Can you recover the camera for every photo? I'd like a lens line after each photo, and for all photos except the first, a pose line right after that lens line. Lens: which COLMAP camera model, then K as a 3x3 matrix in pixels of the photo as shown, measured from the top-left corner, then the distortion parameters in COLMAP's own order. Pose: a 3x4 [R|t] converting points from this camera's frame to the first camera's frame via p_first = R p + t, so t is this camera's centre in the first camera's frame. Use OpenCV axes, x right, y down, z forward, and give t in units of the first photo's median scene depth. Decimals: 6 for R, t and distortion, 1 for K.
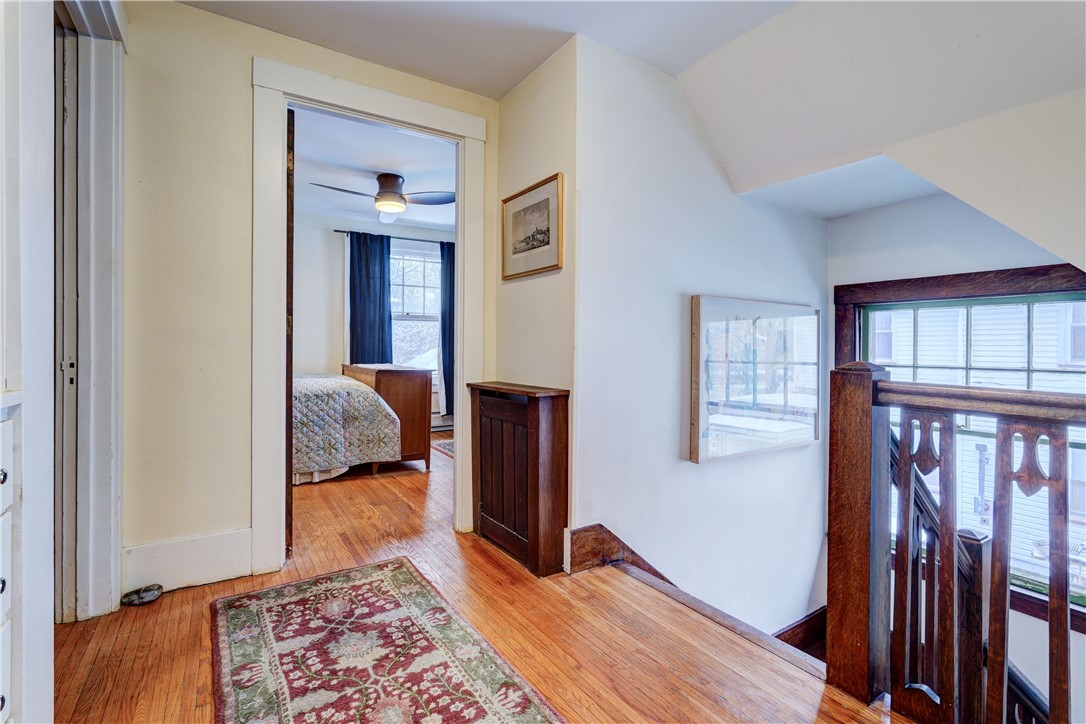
lens RADIAL K [[494.3, 0, 536.0], [0, 494.3, 350.6], [0, 0, 1]] dist [-0.004840, 0.004785]
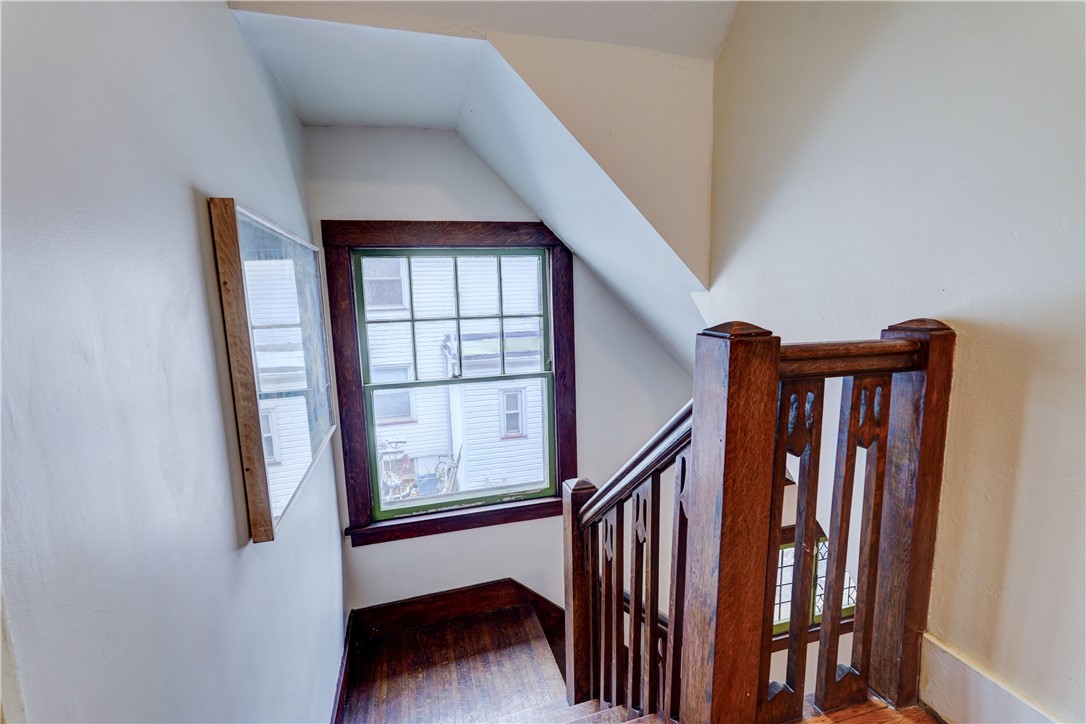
lens RADIAL K [[494.3, 0, 547.7], [0, 494.3, 363.7], [0, 0, 1]] dist [-0.004840, 0.004785]
pose [[0.303583, -0.152343, 0.940547, -0.038890], [0.037055, 0.988276, 0.148113, -0.016895], [-0.952084, -0.010113, 0.305668, 0.550857]]
